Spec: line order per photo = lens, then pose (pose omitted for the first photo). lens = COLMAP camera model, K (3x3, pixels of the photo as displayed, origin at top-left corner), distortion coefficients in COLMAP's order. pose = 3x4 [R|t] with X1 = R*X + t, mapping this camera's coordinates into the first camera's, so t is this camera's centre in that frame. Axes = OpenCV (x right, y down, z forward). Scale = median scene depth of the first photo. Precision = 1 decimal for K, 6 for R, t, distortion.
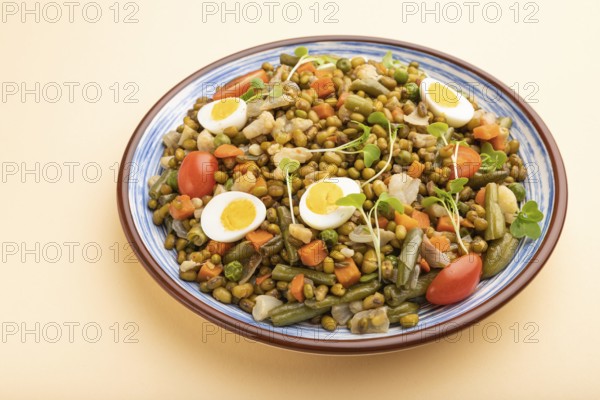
lens RADIAL K [[829.8, 0, 299.6], [0, 829.8, 199.8], [0, 0, 1]] dist [-0.036837, 0.000000]
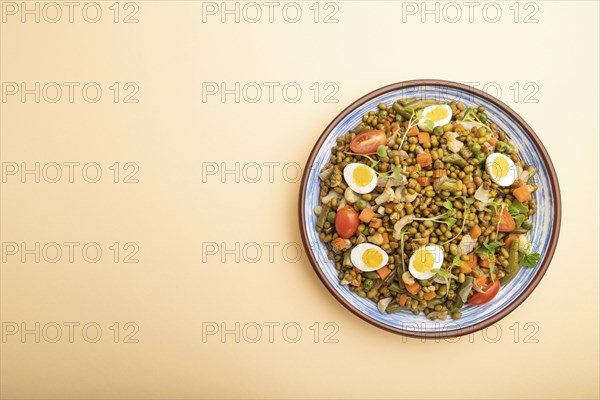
lens RADIAL K [[435.1, 0, 301.5], [0, 435.1, 199.1], [0, 0, 1]] dist [-0.007352, 0.000928]
pose [[0.999873, 0.009486, -0.012814, -0.217836], [0.001910, 0.726667, 0.686987, -0.728452], [0.015829, -0.686924, 0.726557, 0.391314]]
